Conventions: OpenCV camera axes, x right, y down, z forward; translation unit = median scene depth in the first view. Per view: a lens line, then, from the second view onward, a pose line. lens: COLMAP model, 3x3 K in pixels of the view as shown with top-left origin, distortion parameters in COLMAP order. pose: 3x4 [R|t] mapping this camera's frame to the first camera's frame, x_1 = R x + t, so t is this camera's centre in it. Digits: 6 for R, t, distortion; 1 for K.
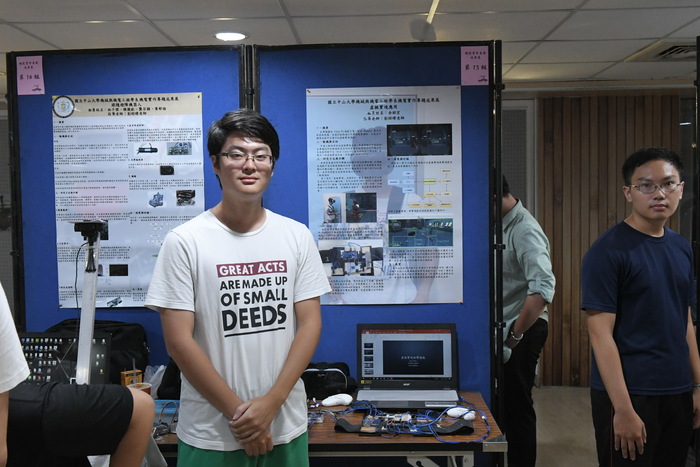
lens RADIAL K [[721.7, 0, 350.0], [0, 721.7, 233.5], [0, 0, 1]] dist [-0.023245, -0.002224]
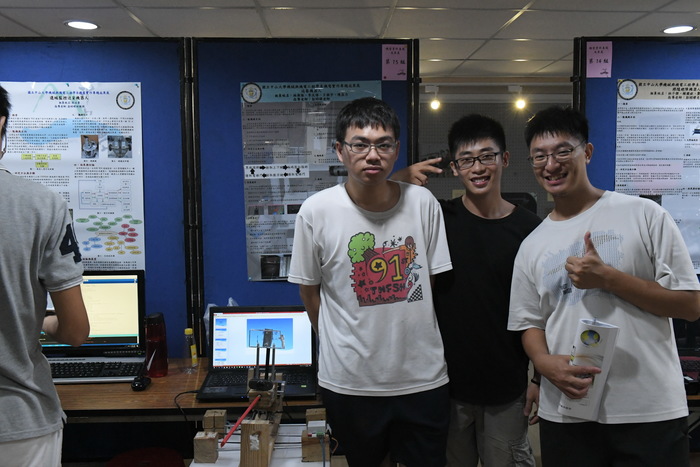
lens RADIAL K [[664.1, 0, 318.5], [0, 664.1, 234.3], [0, 0, 1]] dist [-0.010230, -0.009134]
pose [[0.997352, 0.002017, 0.072691, -0.934350], [-0.004092, 0.999588, 0.028411, 0.014720], [-0.072604, -0.028633, 0.996950, 0.034973]]
